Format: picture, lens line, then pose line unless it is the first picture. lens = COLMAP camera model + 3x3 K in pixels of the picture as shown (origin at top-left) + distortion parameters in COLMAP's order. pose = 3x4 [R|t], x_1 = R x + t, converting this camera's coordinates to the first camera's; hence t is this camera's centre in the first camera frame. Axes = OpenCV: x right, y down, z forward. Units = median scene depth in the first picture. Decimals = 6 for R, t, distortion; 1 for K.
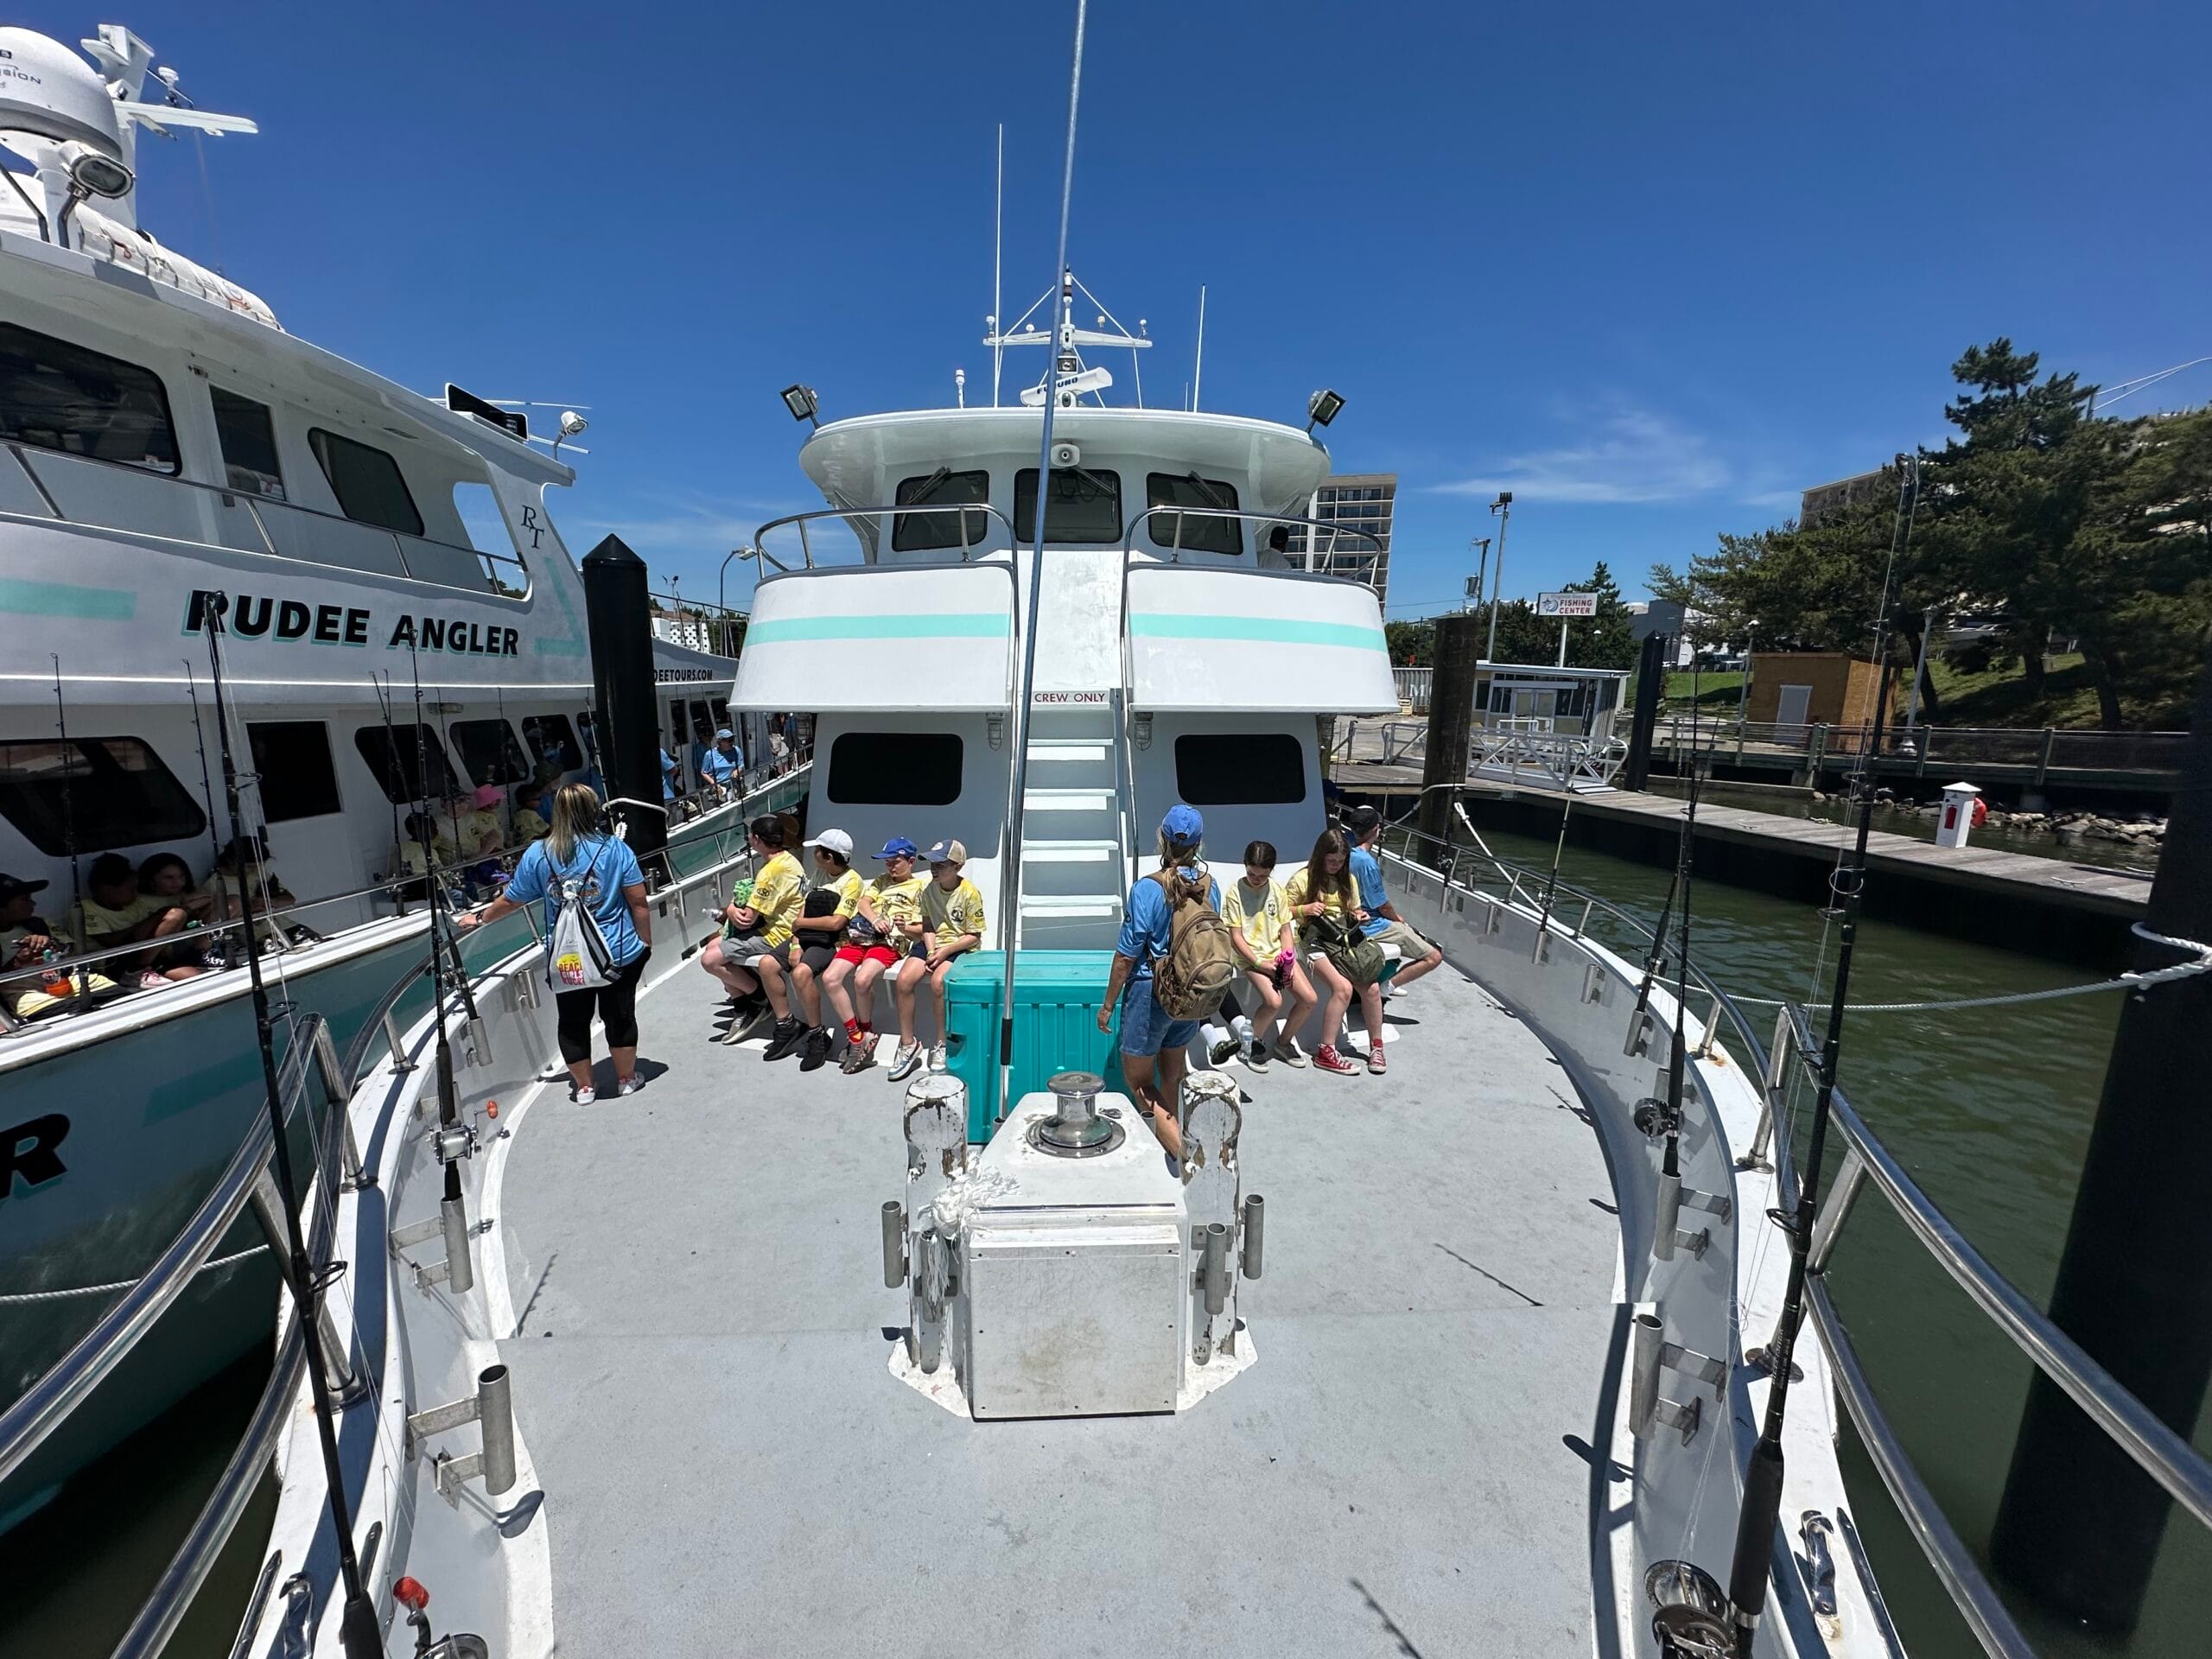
lens RADIAL K [[872.5, 0, 1101.3], [0, 872.5, 823.5], [0, 0, 1]] dist [-0.004276, 0.000172]
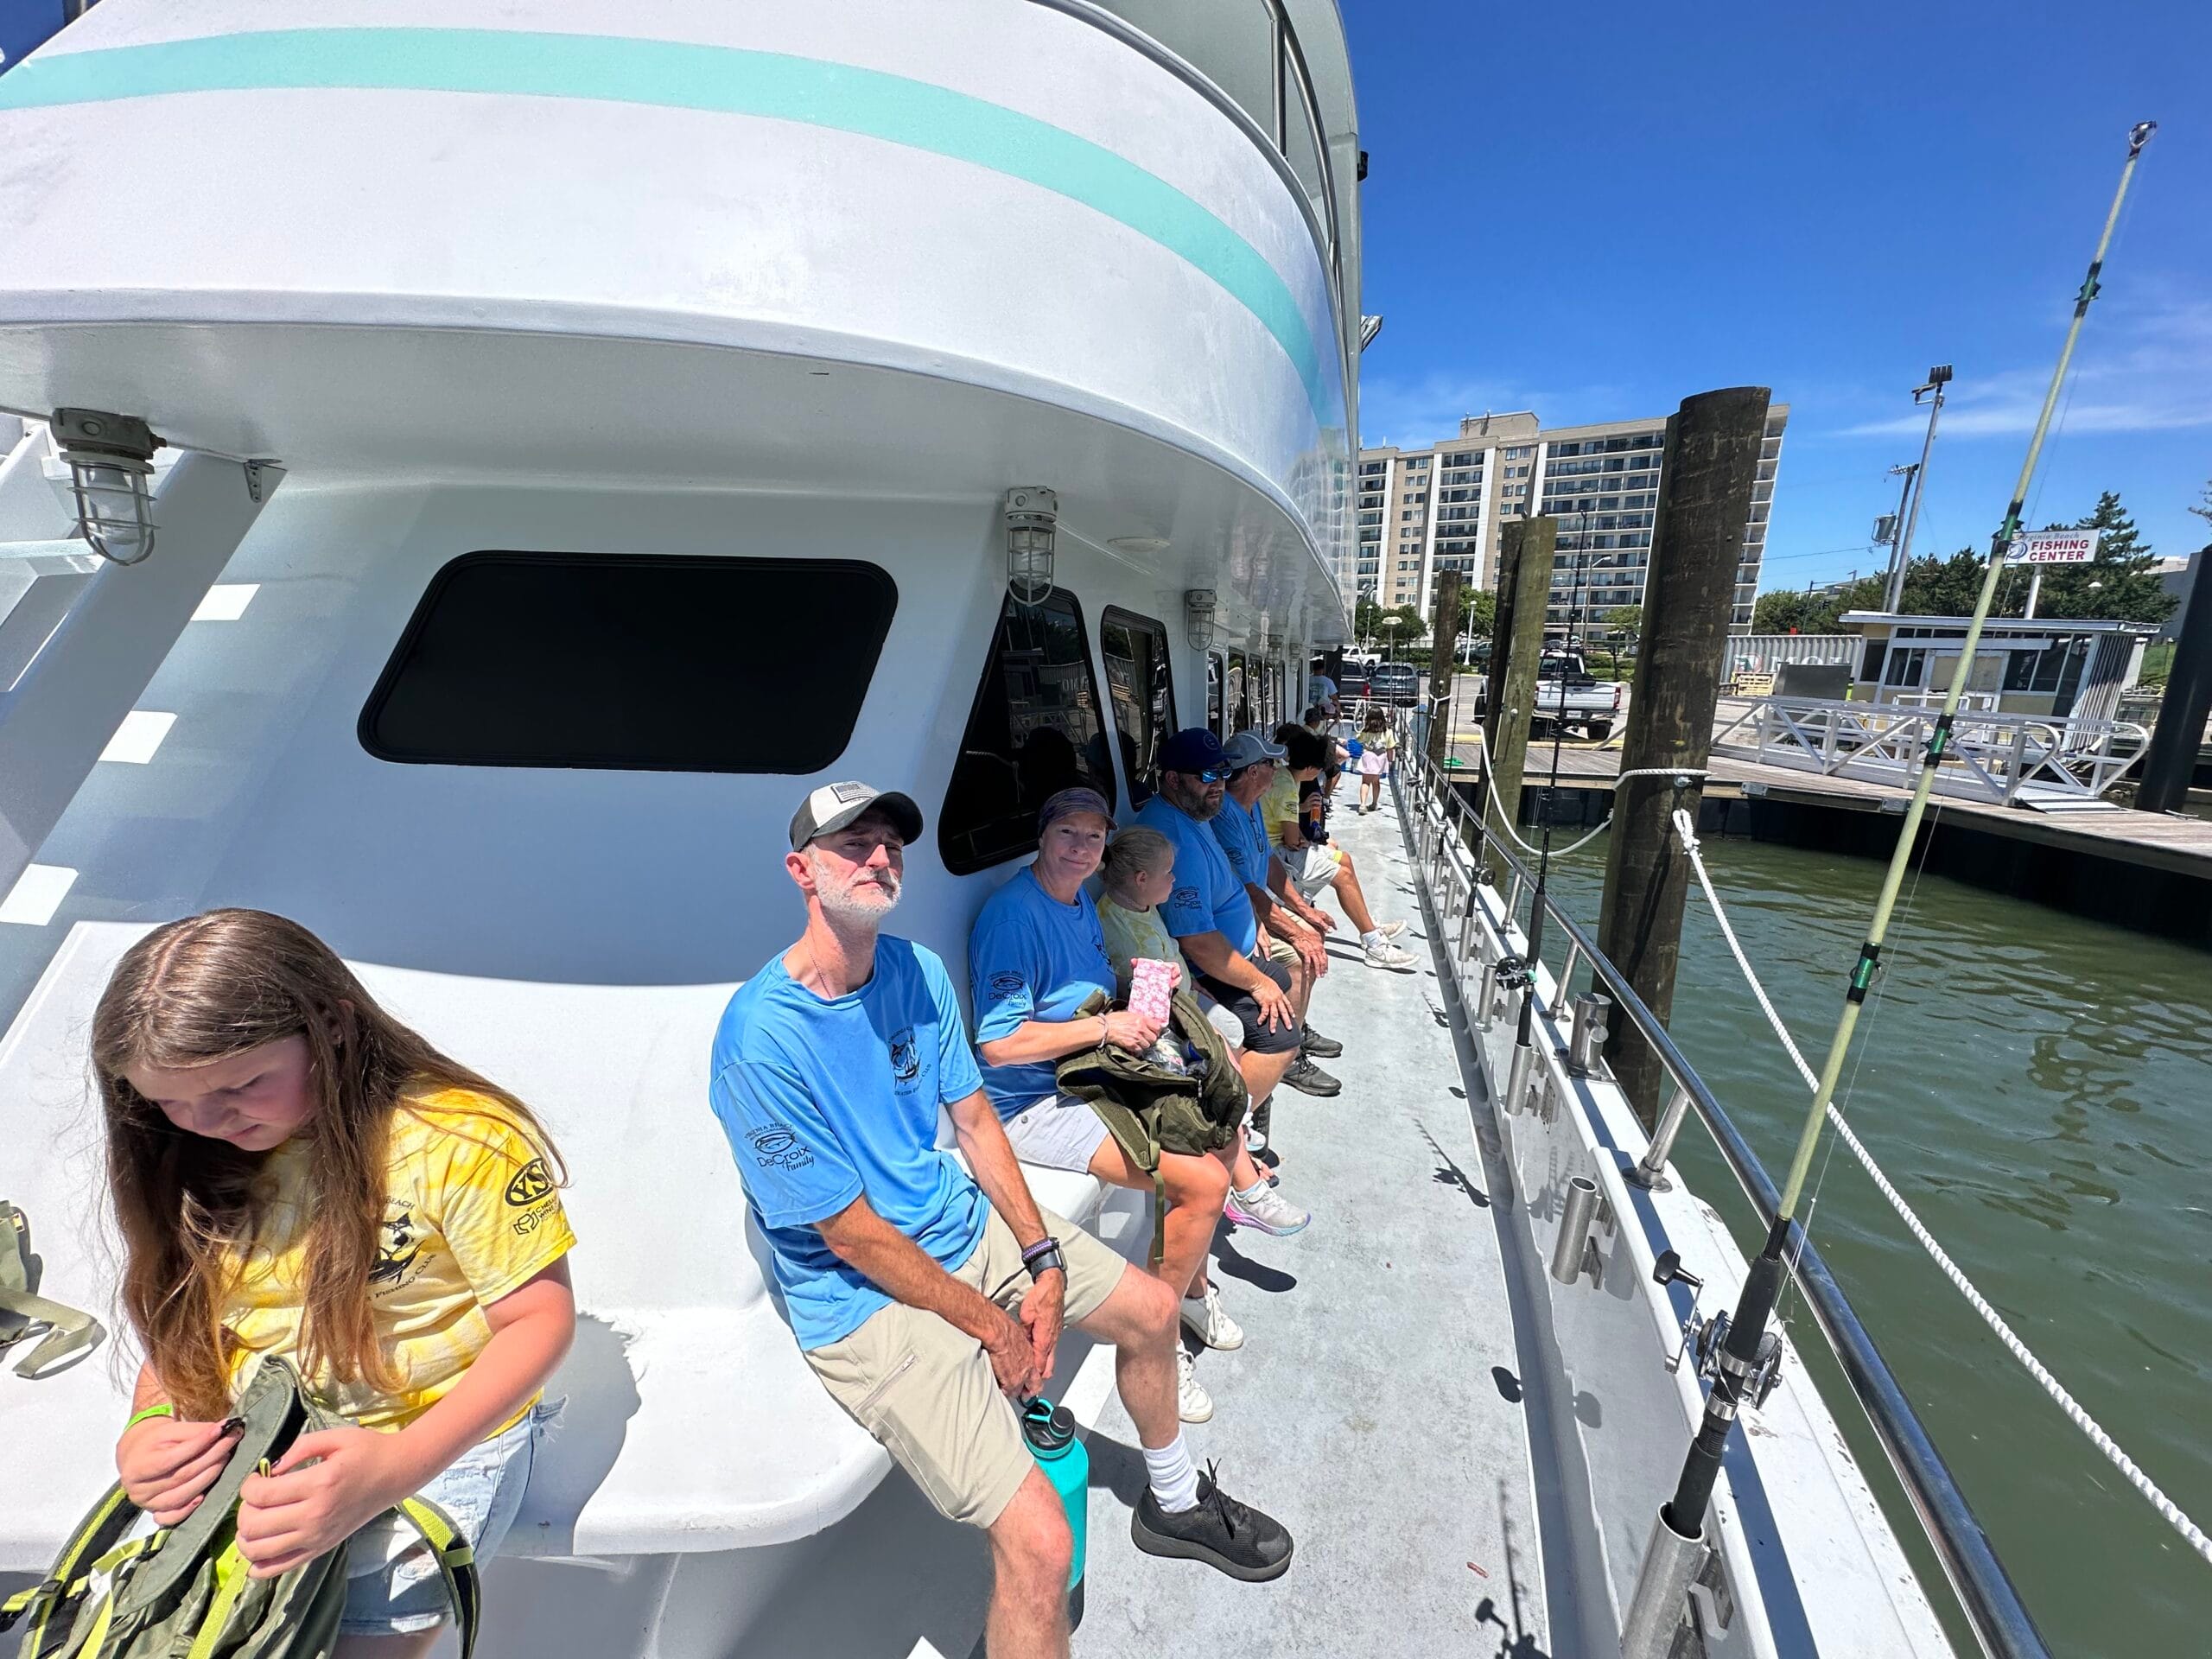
lens RADIAL K [[872.5, 0, 1113.5], [0, 872.5, 832.2], [0, 0, 1]] dist [-0.004276, 0.000172]
pose [[0.948602, 0.061735, -0.310393, 0.092807], [-0.053676, 0.997964, 0.034448, -0.004074], [0.311888, -0.016016, 0.949984, 0.164189]]
